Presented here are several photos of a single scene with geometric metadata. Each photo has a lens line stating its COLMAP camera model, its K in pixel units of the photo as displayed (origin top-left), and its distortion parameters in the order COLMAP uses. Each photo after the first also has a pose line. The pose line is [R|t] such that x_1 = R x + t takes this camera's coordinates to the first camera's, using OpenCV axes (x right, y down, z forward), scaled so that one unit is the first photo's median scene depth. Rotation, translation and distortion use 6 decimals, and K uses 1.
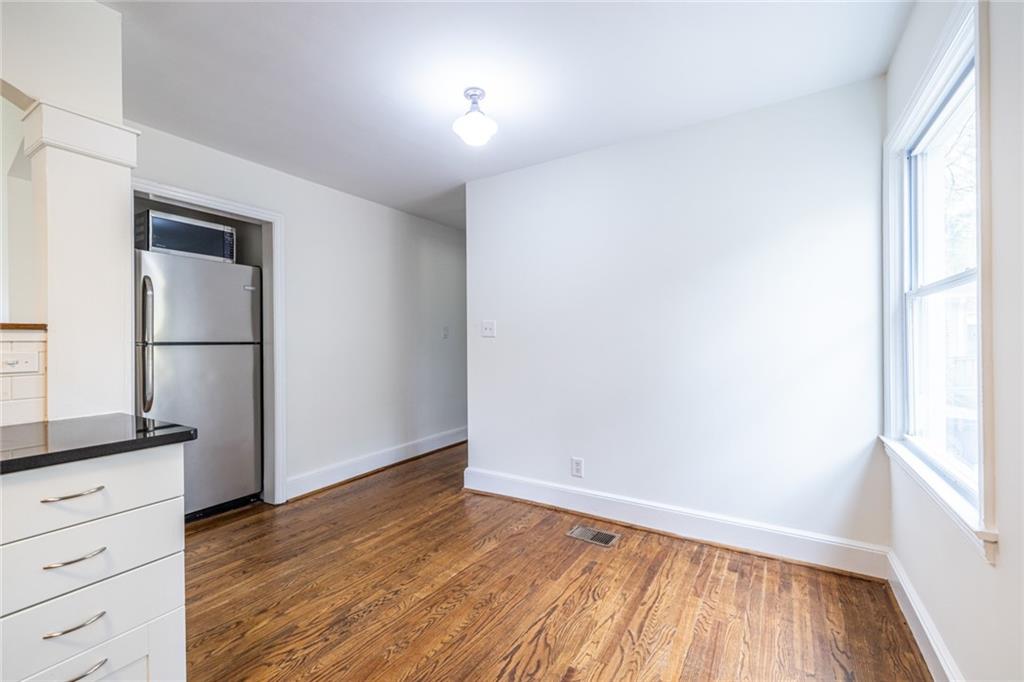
lens RADIAL K [[433.9, 0, 514.1], [0, 433.9, 340.9], [0, 0, 1]] dist [-0.004358, -0.000379]
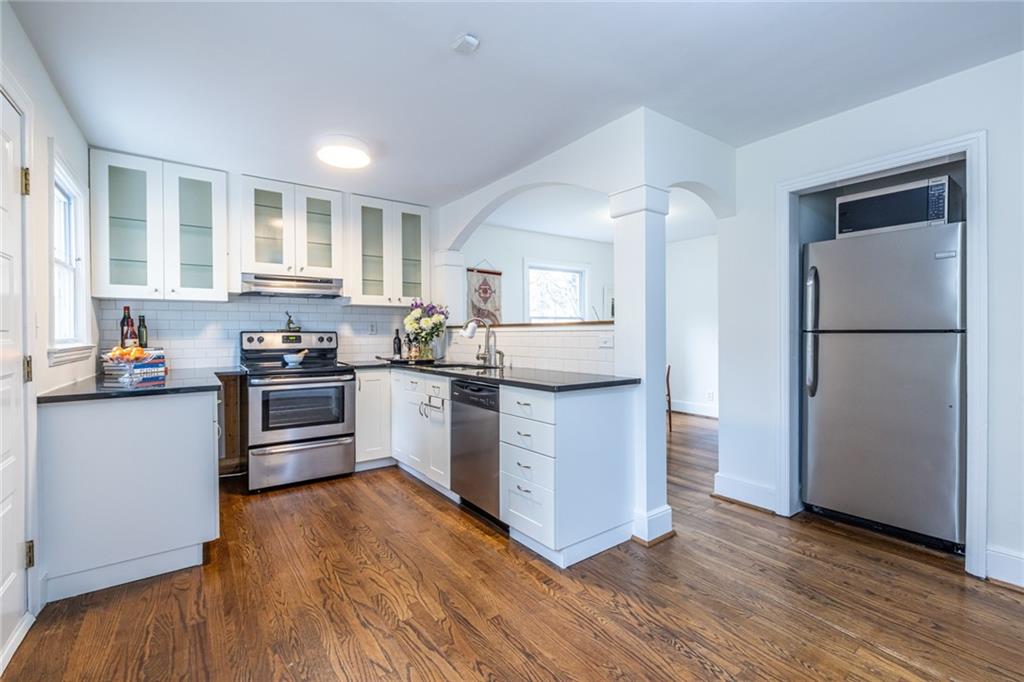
lens RADIAL K [[433.9, 0, 511.2], [0, 433.9, 336.5], [0, 0, 1]] dist [-0.004358, -0.000379]
pose [[-0.382278, 0.018571, -0.923861, 0.430977], [0.006621, 0.999827, 0.017359, -0.003978], [0.924024, 0.000520, -0.382335, 0.783830]]
